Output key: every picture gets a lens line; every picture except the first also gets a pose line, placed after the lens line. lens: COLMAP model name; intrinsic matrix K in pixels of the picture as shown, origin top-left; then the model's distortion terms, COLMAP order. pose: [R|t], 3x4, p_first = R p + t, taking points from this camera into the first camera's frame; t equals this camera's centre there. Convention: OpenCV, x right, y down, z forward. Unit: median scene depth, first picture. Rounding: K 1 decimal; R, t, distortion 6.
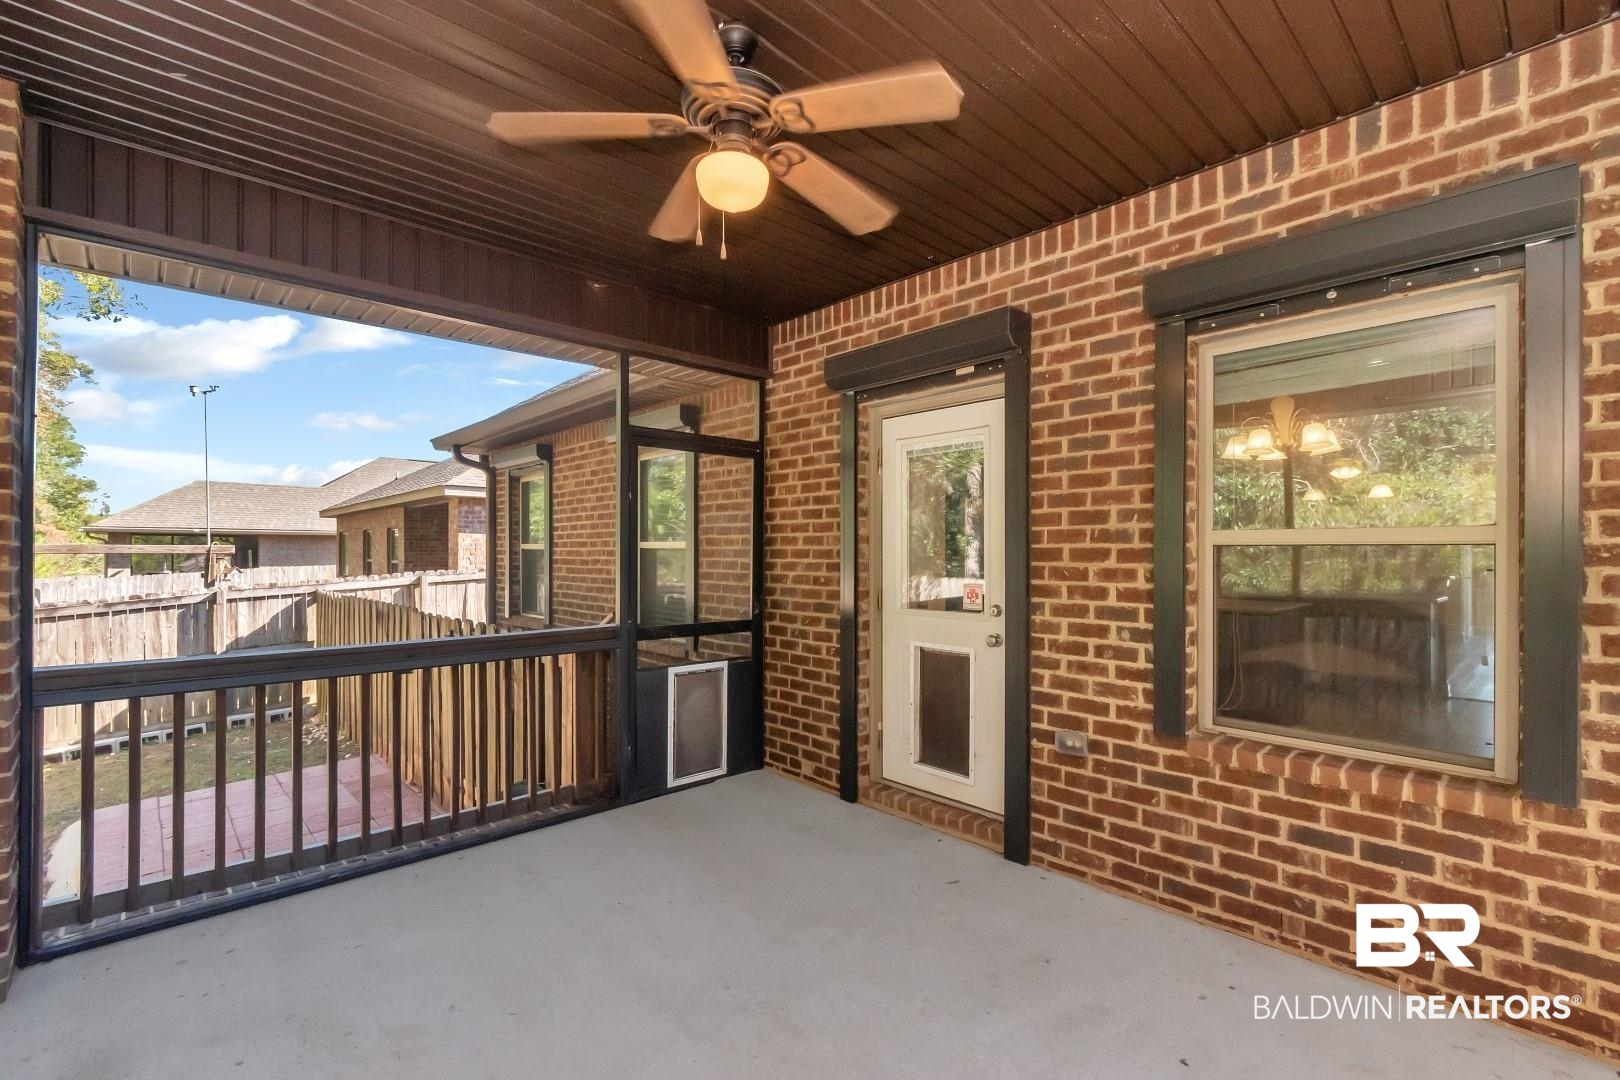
lens RADIAL K [[720.0, 0, 803.9], [0, 720.0, 566.4], [0, 0, 1]] dist [0.005161, -0.000561]
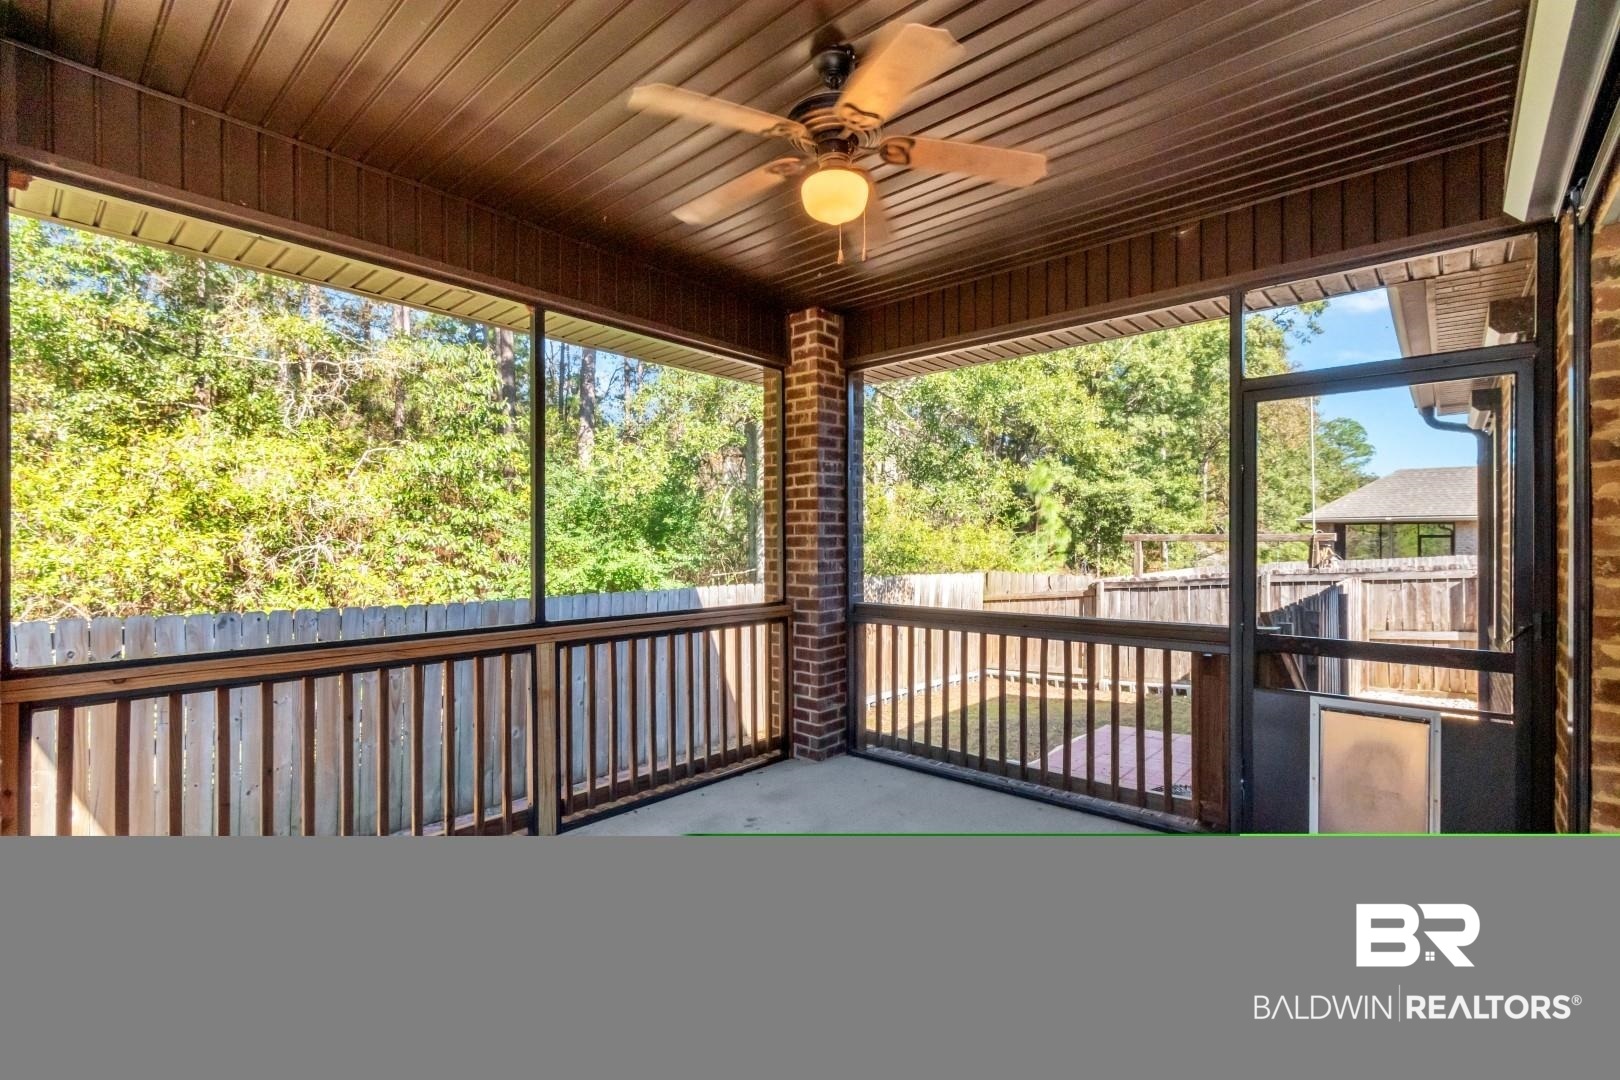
lens RADIAL K [[720.0, 0, 814.4], [0, 720.0, 539.6], [0, 0, 1]] dist [0.005161, -0.000561]
pose [[0.111269, -0.000814, -0.993790, 0.227945], [-0.017253, 0.999847, -0.002750, -0.004960], [0.993641, 0.017451, 0.111238, 0.185787]]
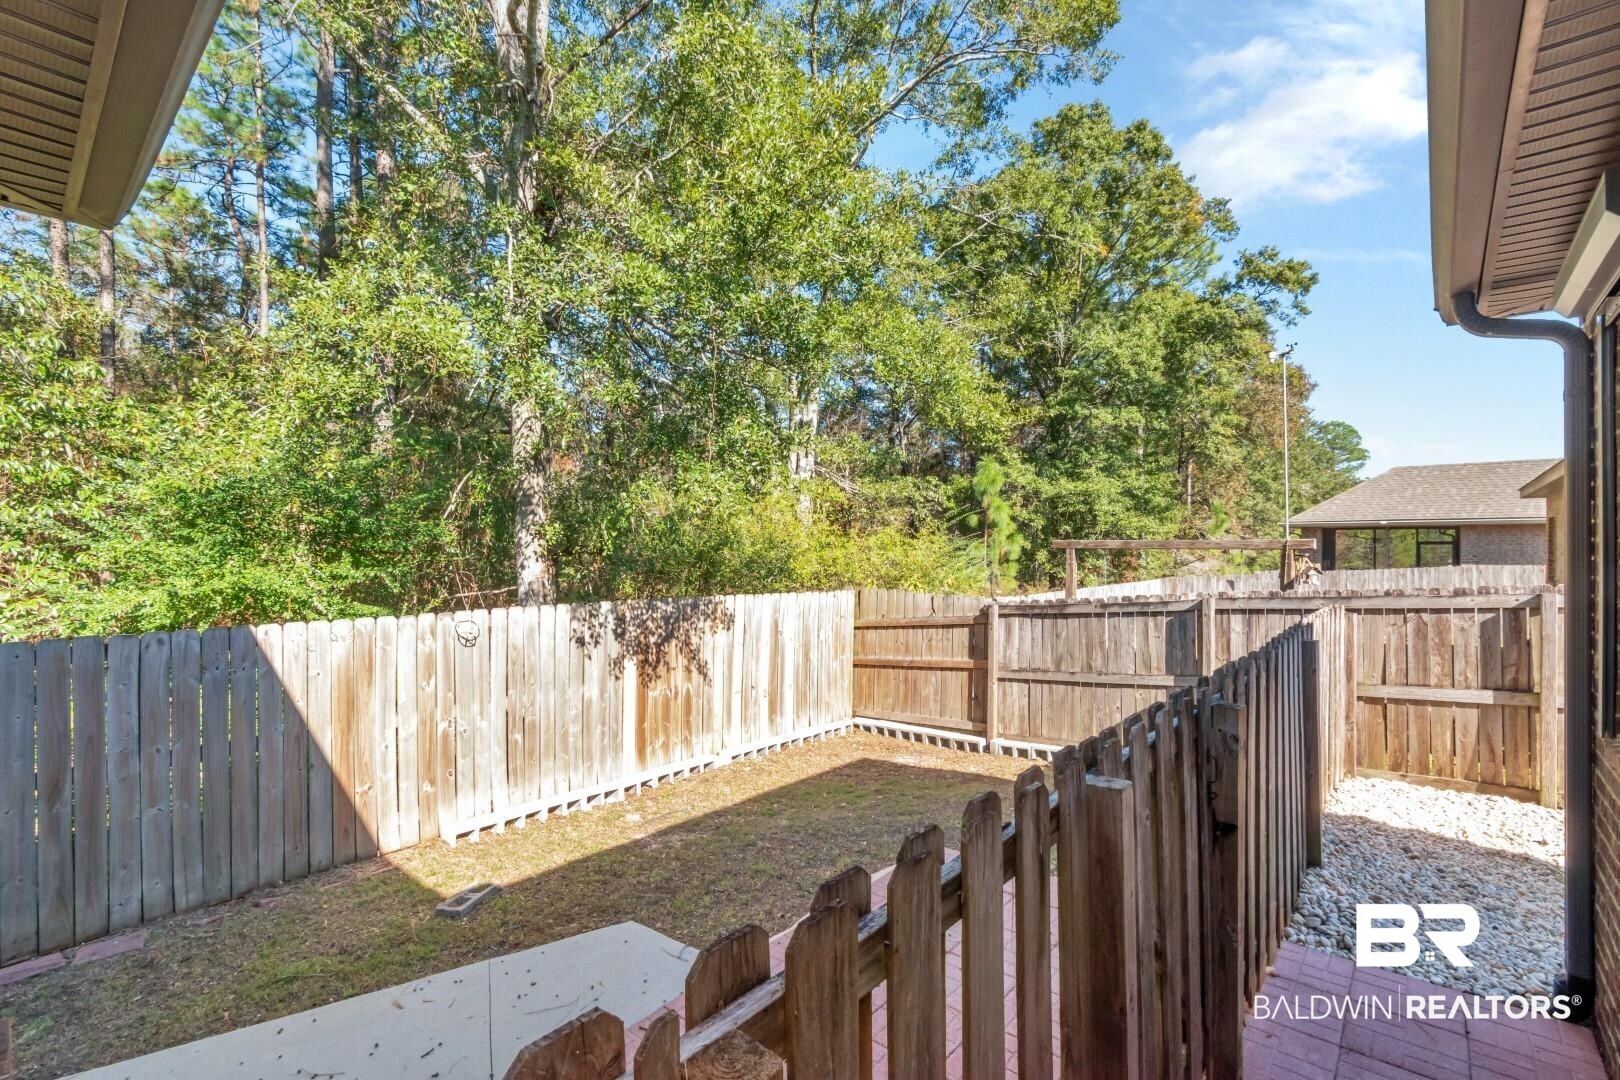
lens RADIAL K [[720.0, 0, 811.4], [0, 720.0, 546.5], [0, 0, 1]] dist [0.005161, -0.000561]
pose [[0.114003, 0.001127, -0.993480, -0.088983], [-0.018597, 0.999827, -0.001000, -0.013092], [0.993306, 0.018590, 0.114004, 0.497271]]
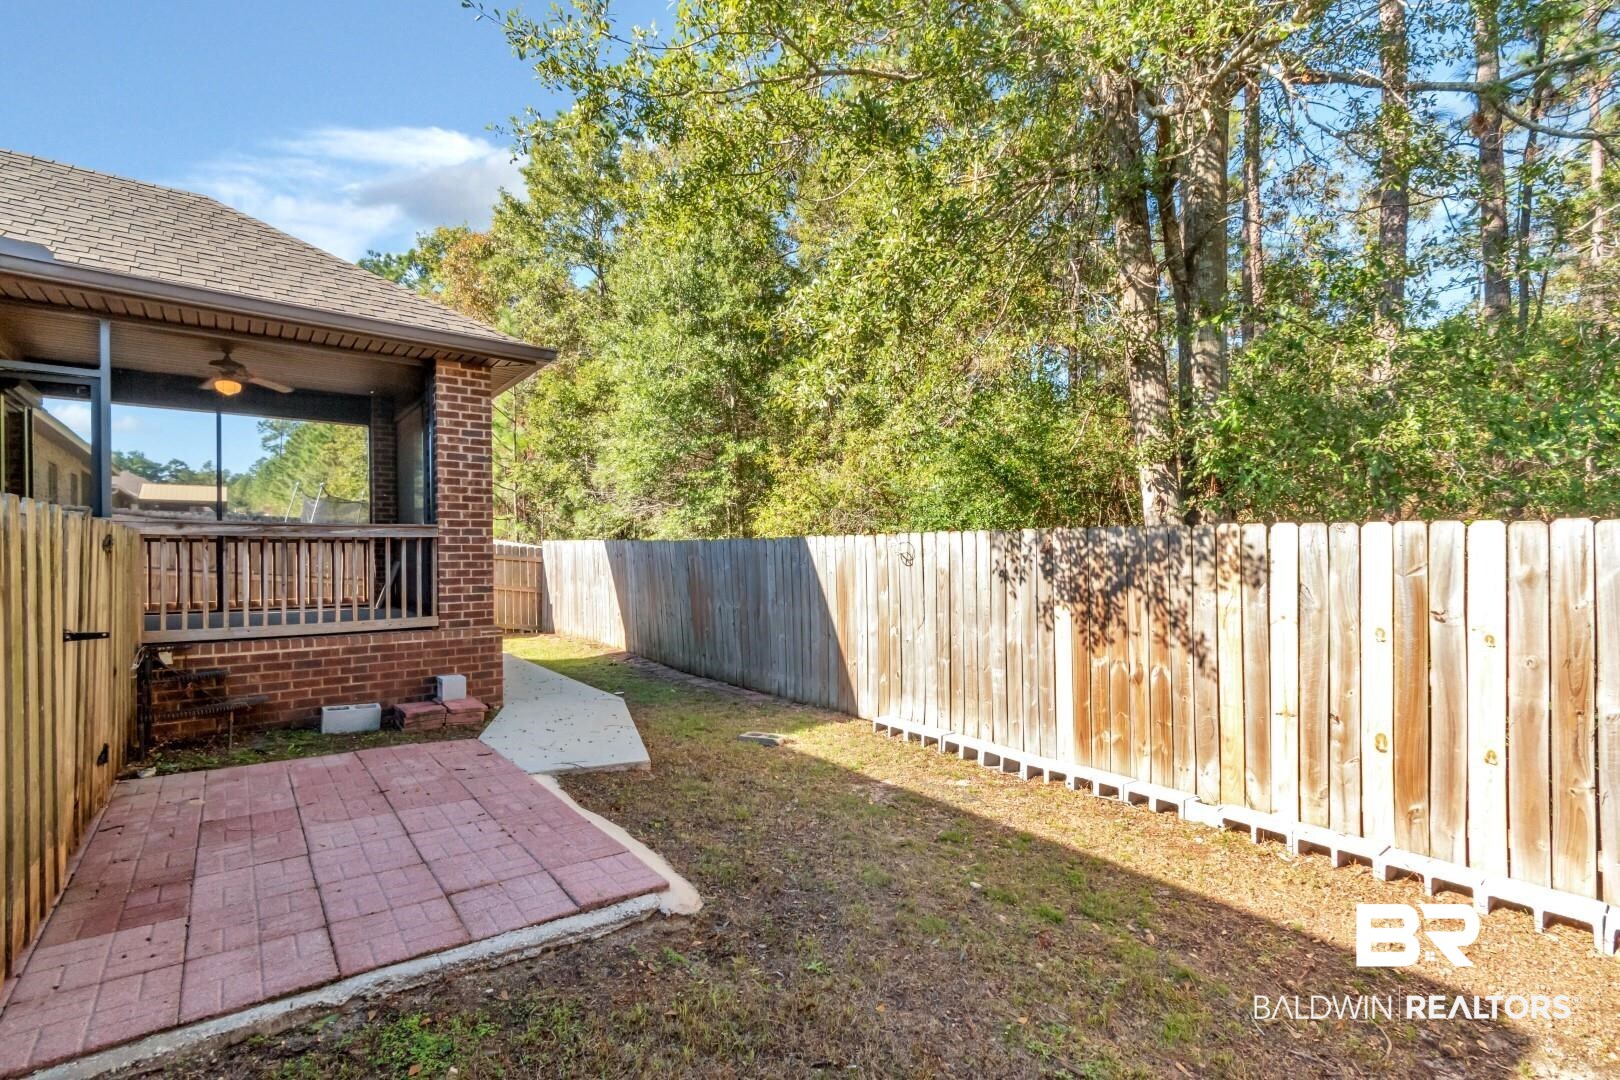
lens RADIAL K [[720.0, 0, 810.4], [0, 720.0, 550.8], [0, 0, 1]] dist [0.005161, -0.000561]
pose [[-0.997475, 0.006008, 0.070760, -0.747137], [0.007008, 0.999879, 0.013883, 0.059962], [-0.070668, 0.014344, -0.997397, 1.008596]]
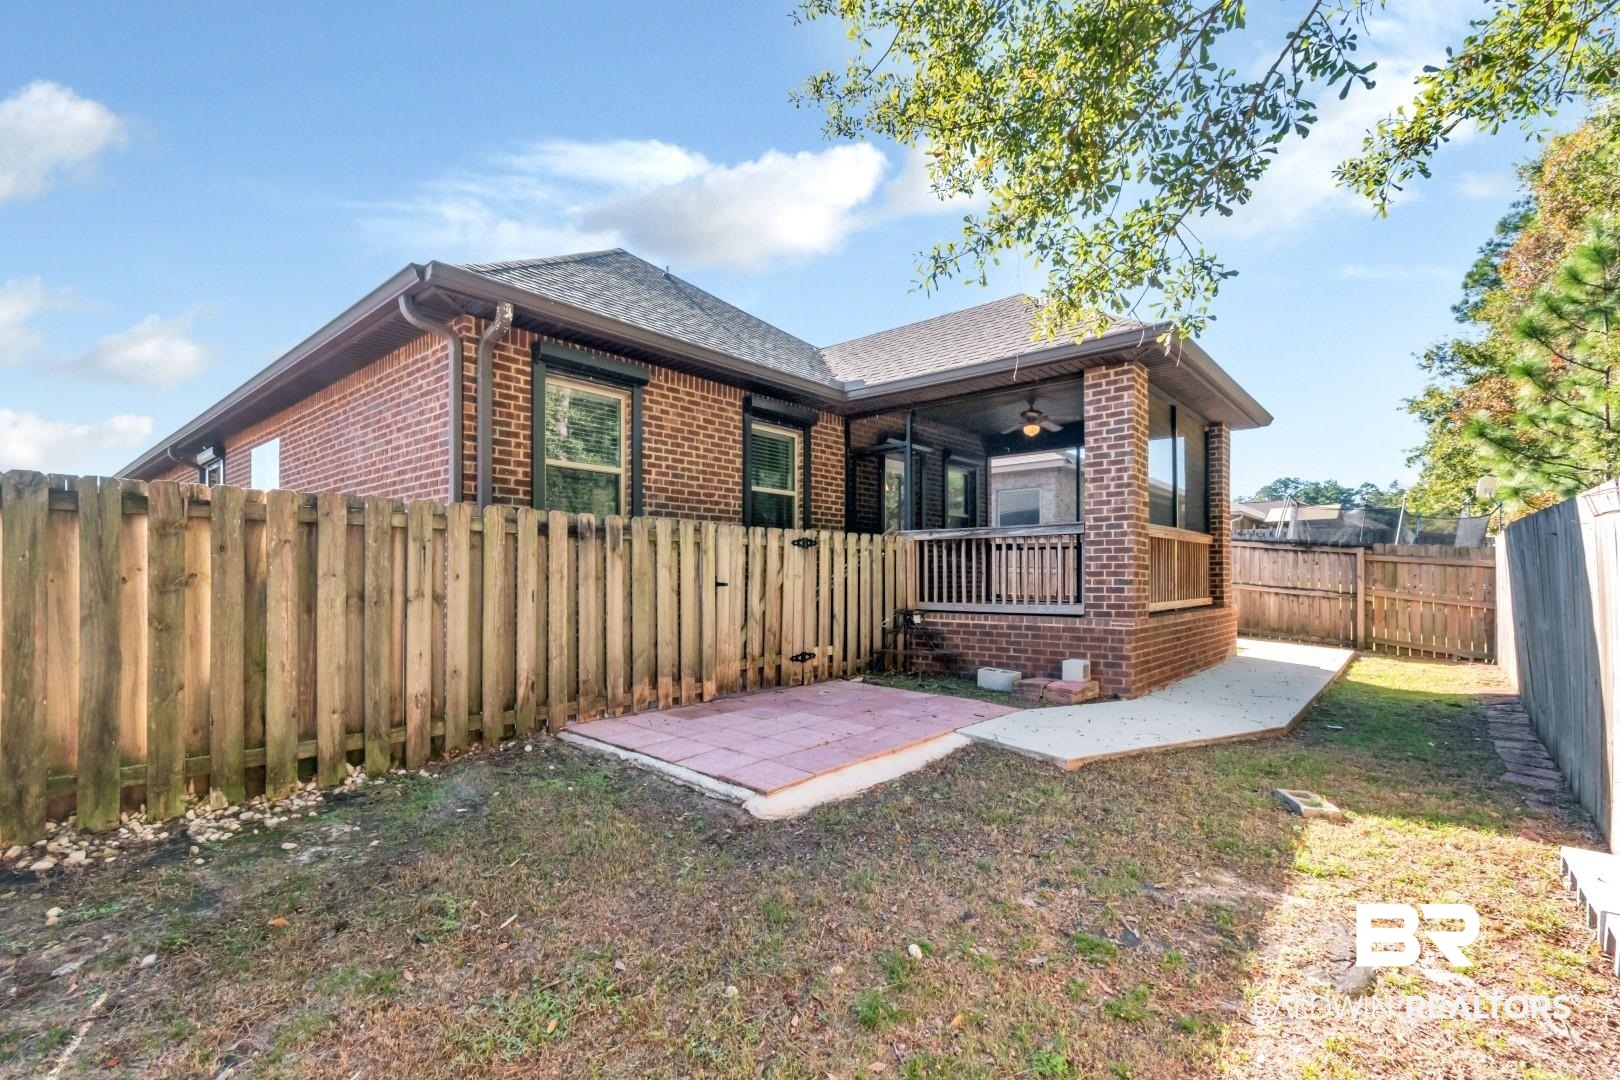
lens RADIAL K [[720.0, 0, 802.9], [0, 720.0, 571.9], [0, 0, 1]] dist [0.005161, -0.000561]
pose [[-0.106179, 0.009497, 0.994302, -1.088756], [0.021274, 0.999747, -0.007277, 0.097166], [-0.994119, 0.020380, -0.106354, 0.687222]]
